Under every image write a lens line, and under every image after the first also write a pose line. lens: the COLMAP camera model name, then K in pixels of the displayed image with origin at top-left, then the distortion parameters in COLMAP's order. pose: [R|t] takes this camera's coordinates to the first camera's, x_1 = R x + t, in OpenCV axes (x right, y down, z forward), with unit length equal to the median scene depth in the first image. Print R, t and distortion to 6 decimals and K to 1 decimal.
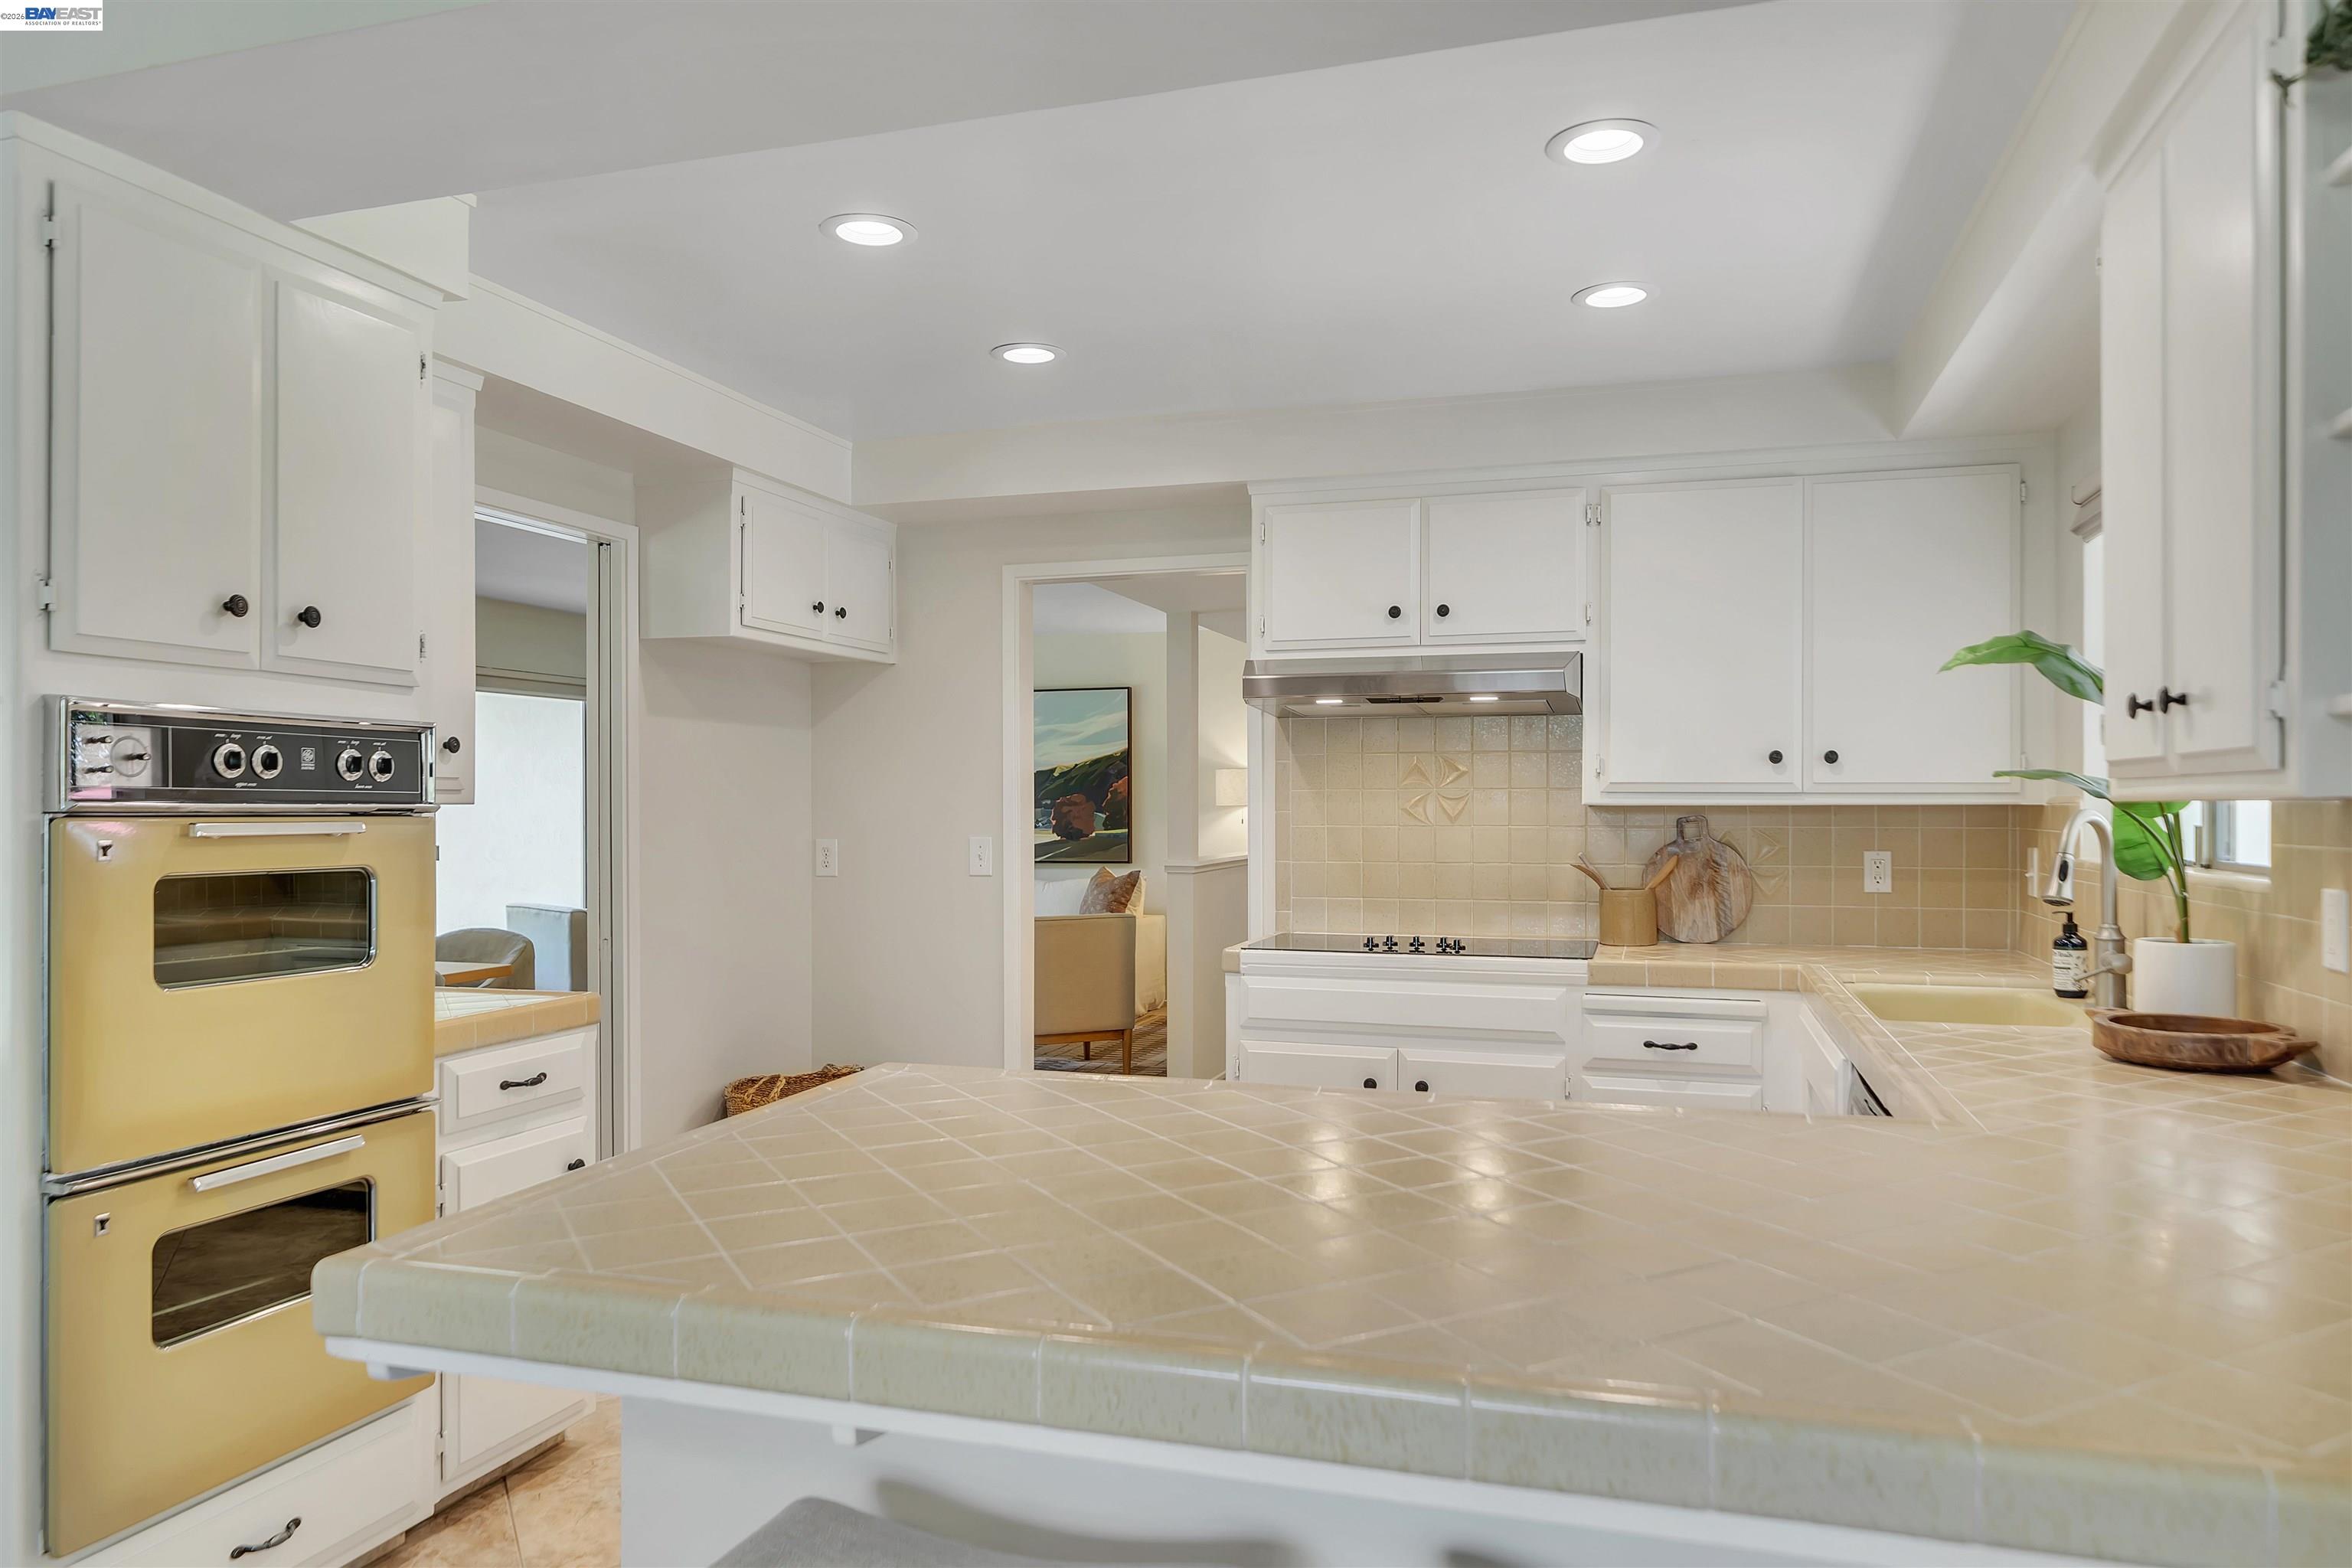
lens RADIAL K [[1573.5, 0, 1197.0], [0, 1573.5, 790.6], [0, 0, 1]] dist [0.002325, 0.004288]
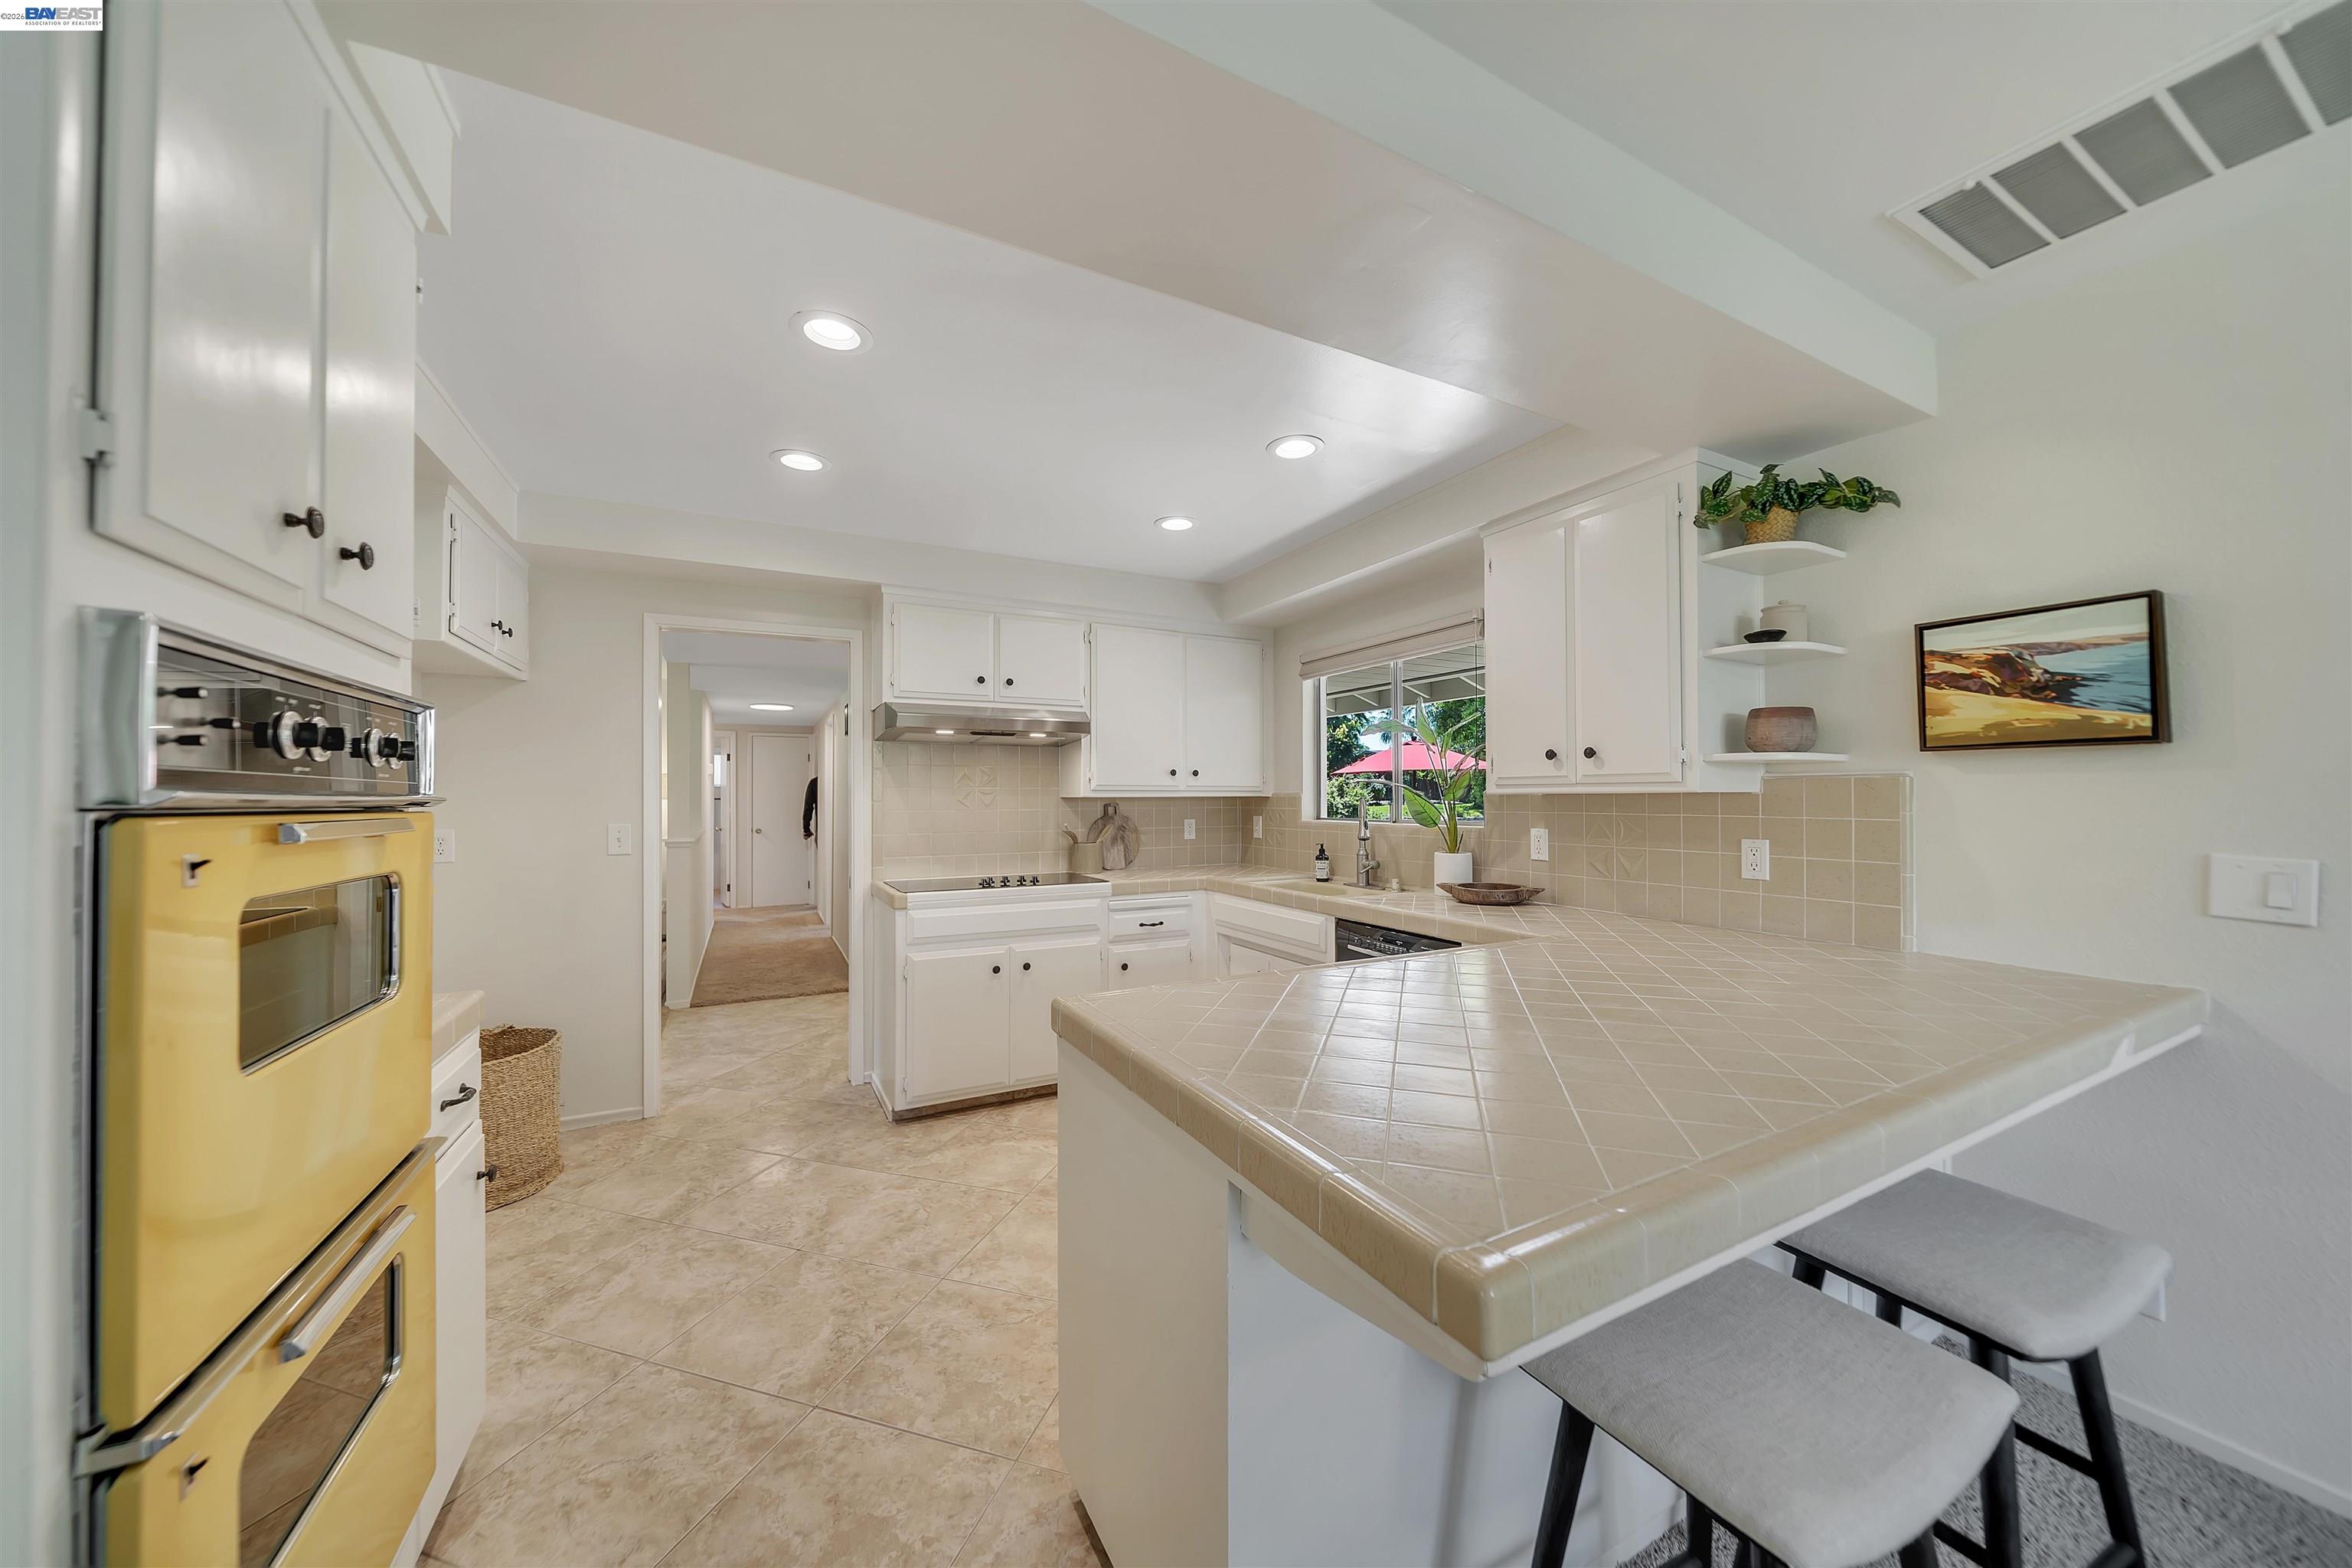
lens RADIAL K [[814.4, 0, 1188.9], [0, 814.4, 780.7], [0, 0, 1]] dist [-0.003165, -0.001050]
pose [[0.705101, 0.011616, 0.709011, -0.333373], [-0.002401, 0.999899, -0.013994, 0.003279], [-0.709102, 0.008165, 0.705058, 0.256539]]
